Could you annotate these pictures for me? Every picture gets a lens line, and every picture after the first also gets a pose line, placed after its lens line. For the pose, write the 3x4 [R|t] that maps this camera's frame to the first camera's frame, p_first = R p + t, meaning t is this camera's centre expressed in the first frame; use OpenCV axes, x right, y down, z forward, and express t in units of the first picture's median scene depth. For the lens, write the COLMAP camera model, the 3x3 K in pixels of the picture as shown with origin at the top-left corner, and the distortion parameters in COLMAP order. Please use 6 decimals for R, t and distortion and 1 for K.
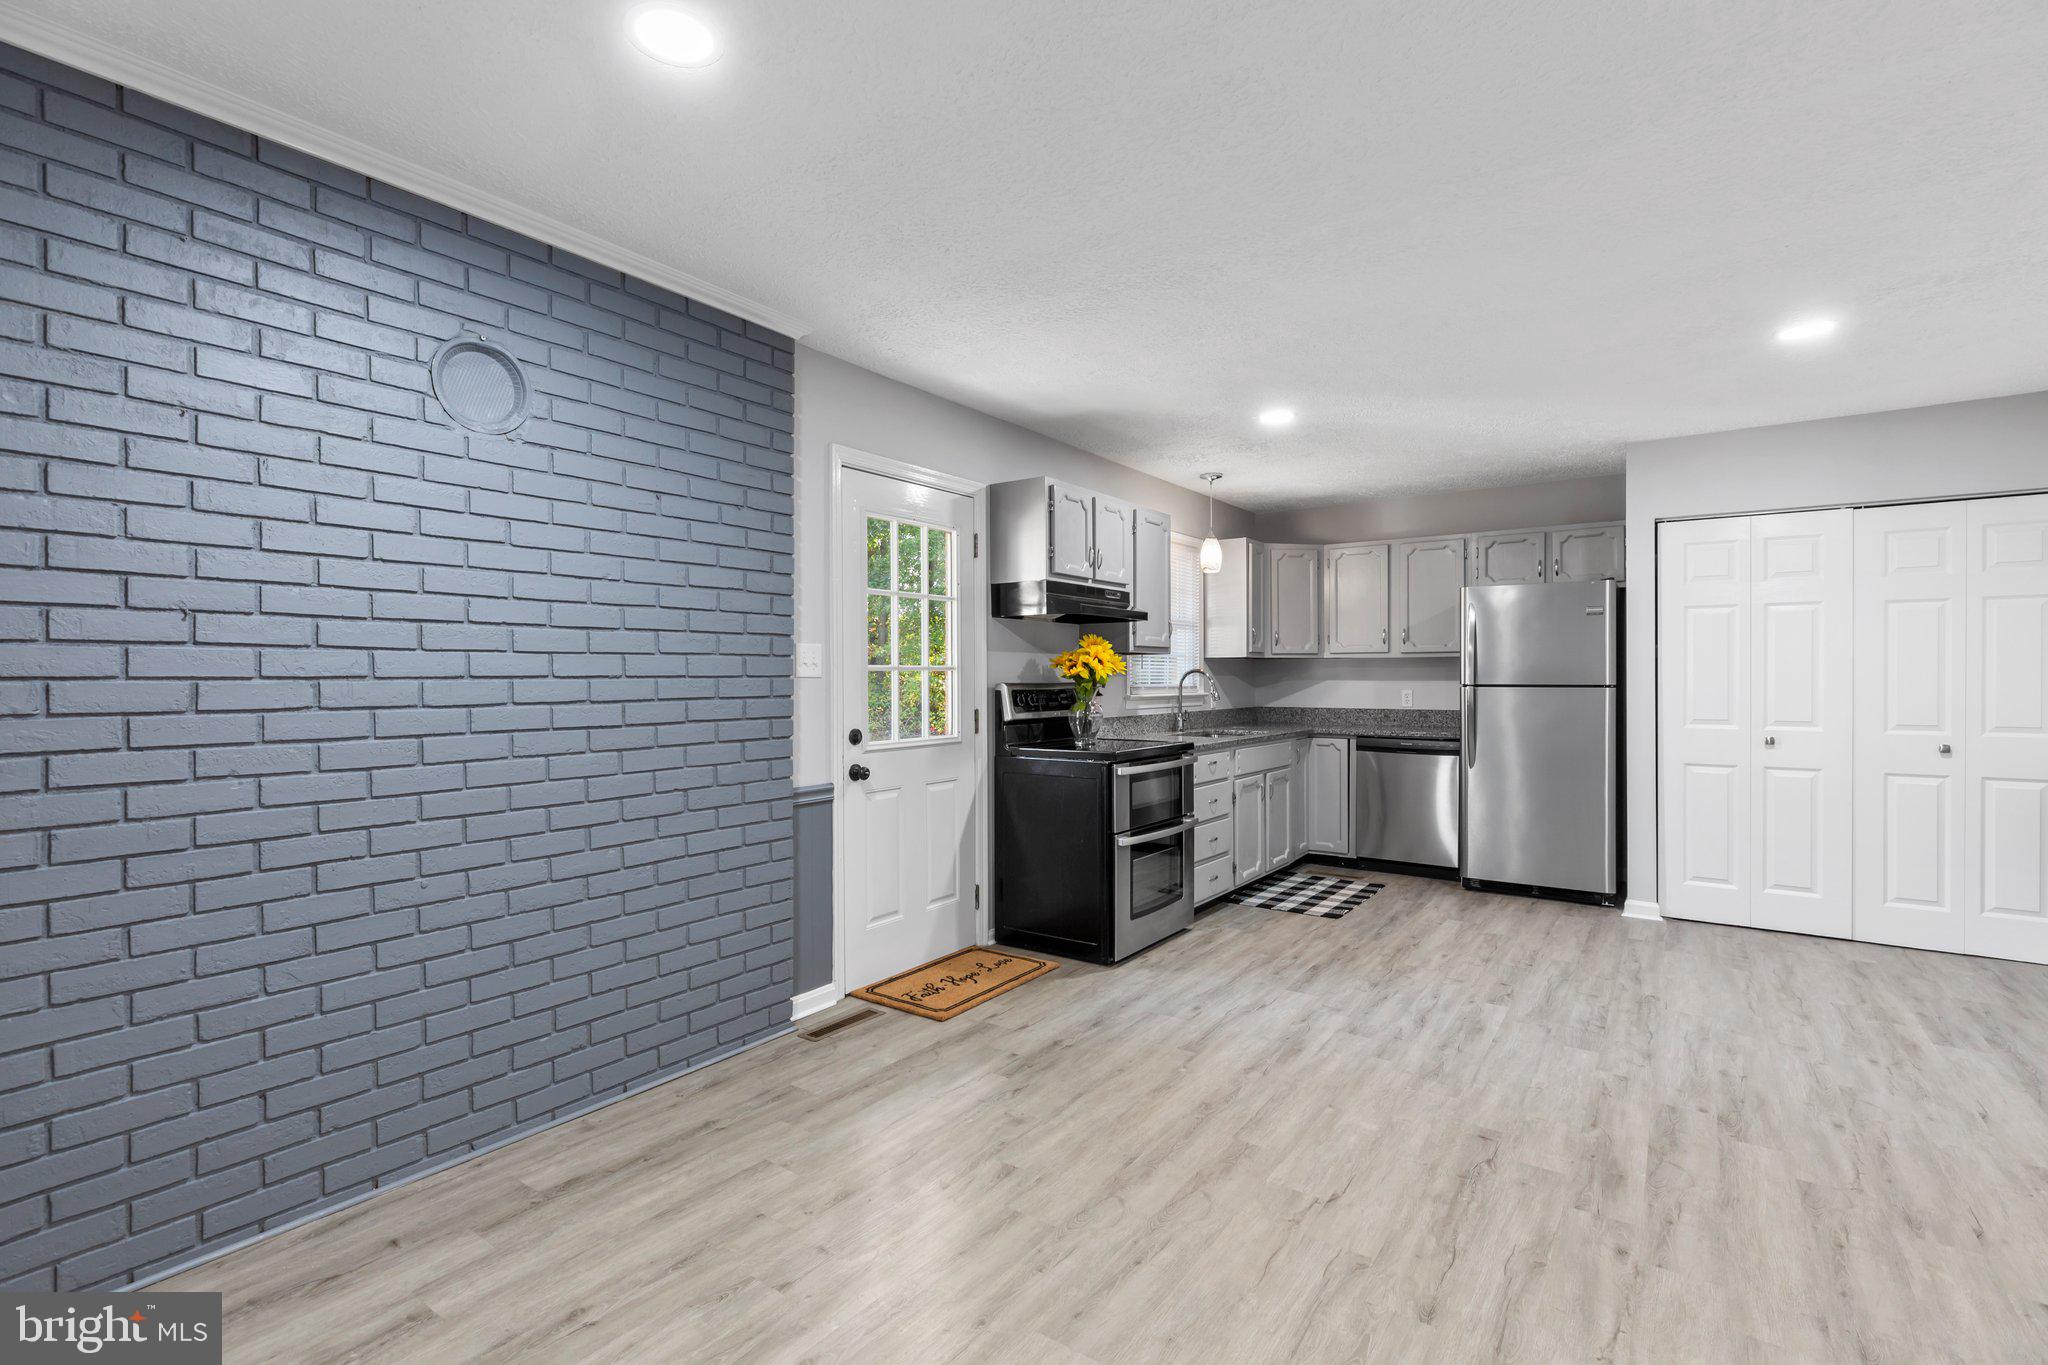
lens RADIAL K [[945.9, 0, 1021.9], [0, 945.9, 674.2], [0, 0, 1]] dist [-0.008412, 0.003303]
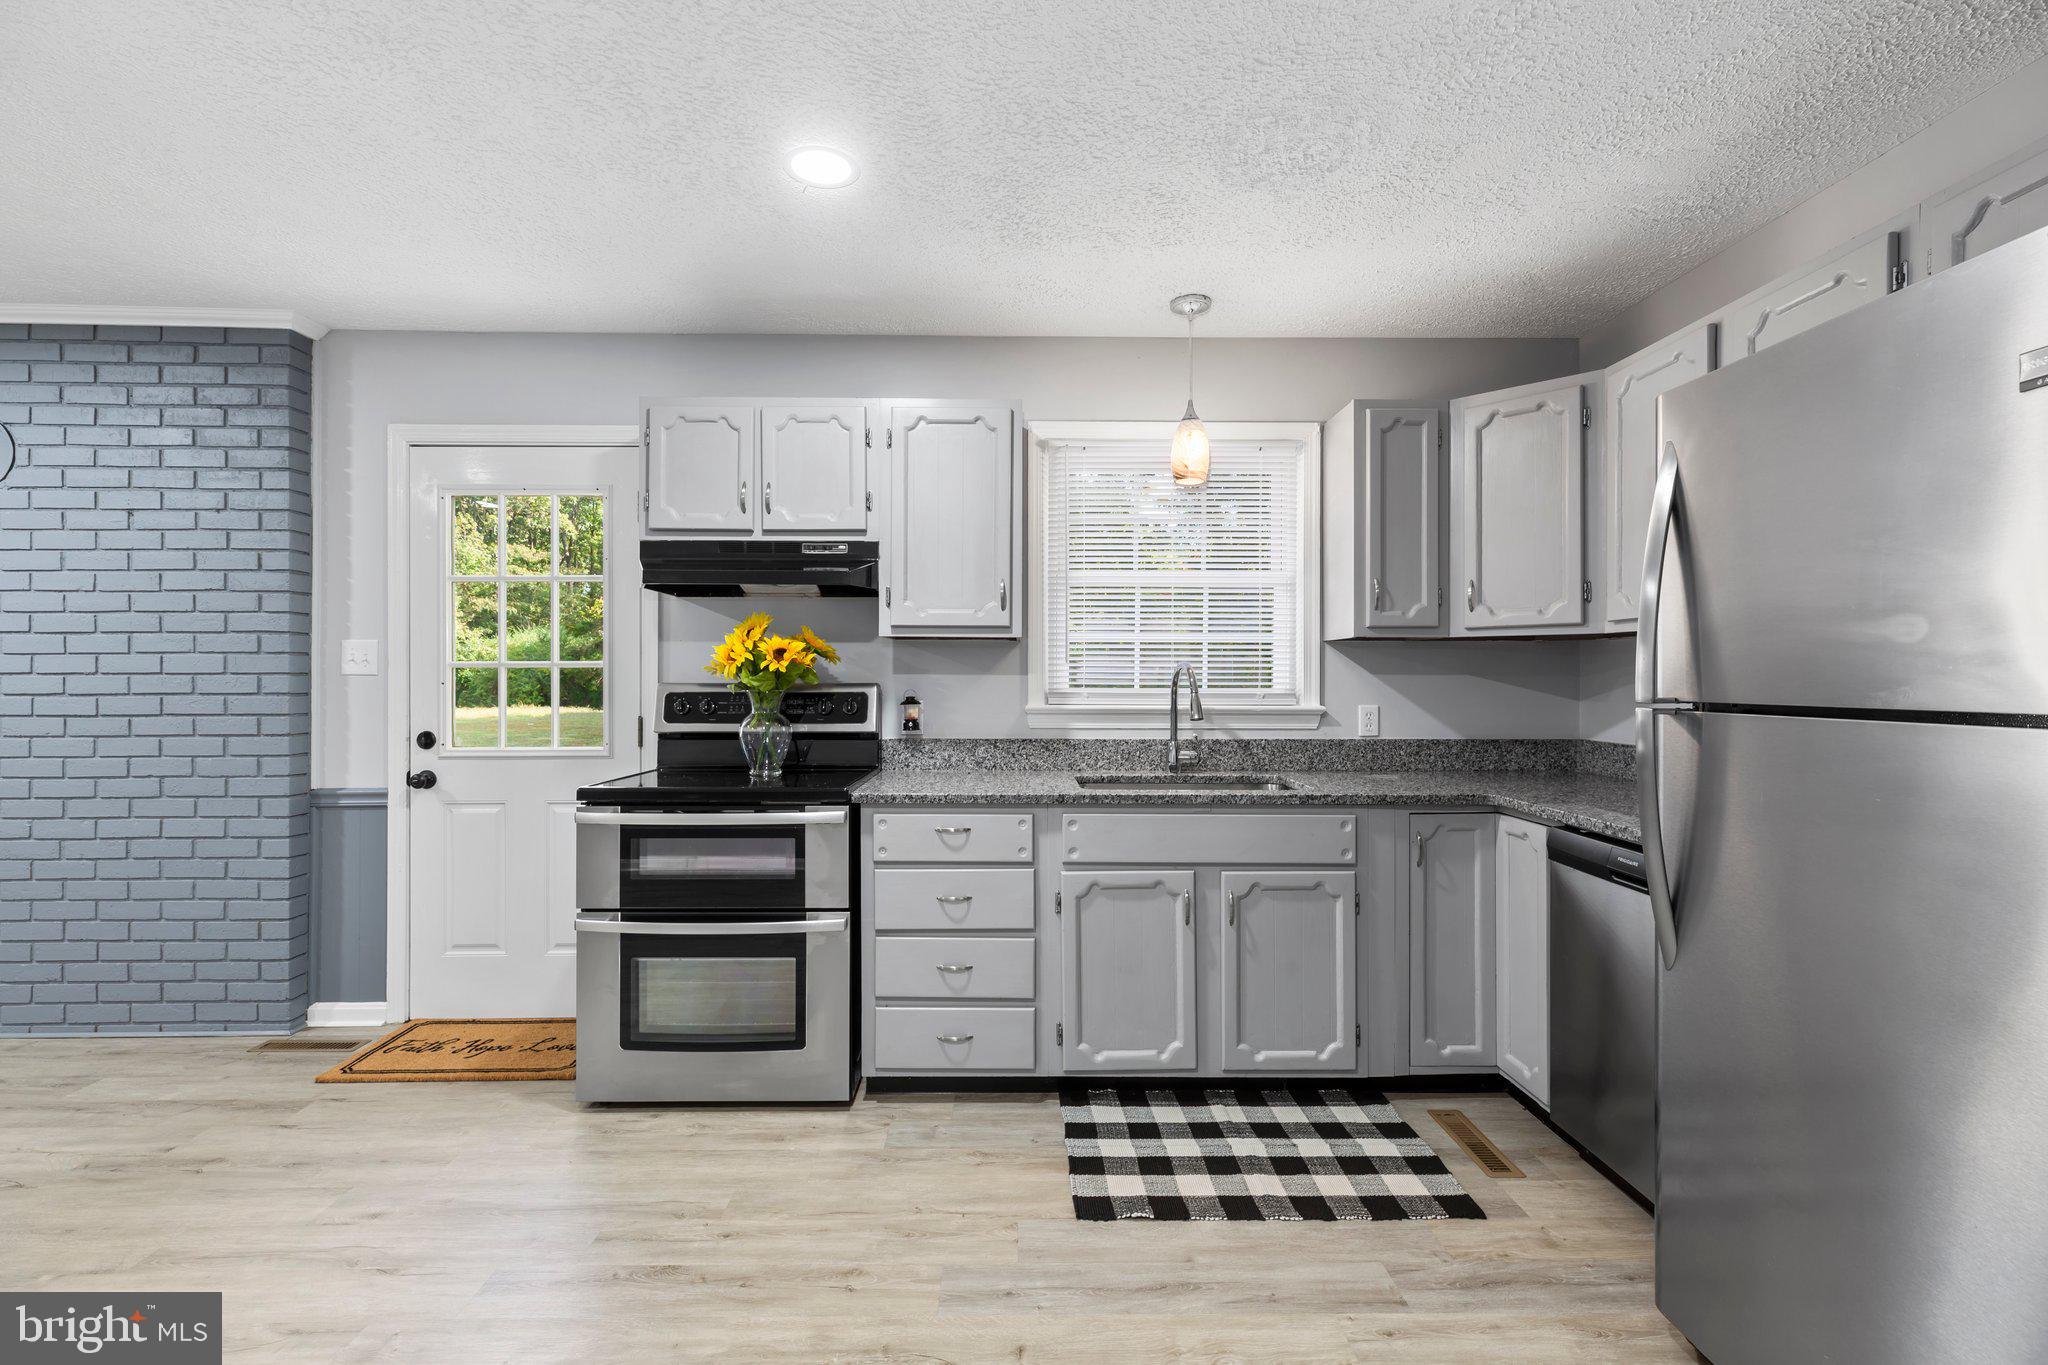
lens RADIAL K [[911.1, 0, 1023.1], [0, 911.1, 675.3], [0, 0, 1]] dist [0.000370, 0.002792]
pose [[0.587805, 0.001256, -0.809002, 0.894473], [-0.000208, 0.999999, 0.001401, 0.002324], [0.809003, -0.000655, 0.587805, 0.974948]]
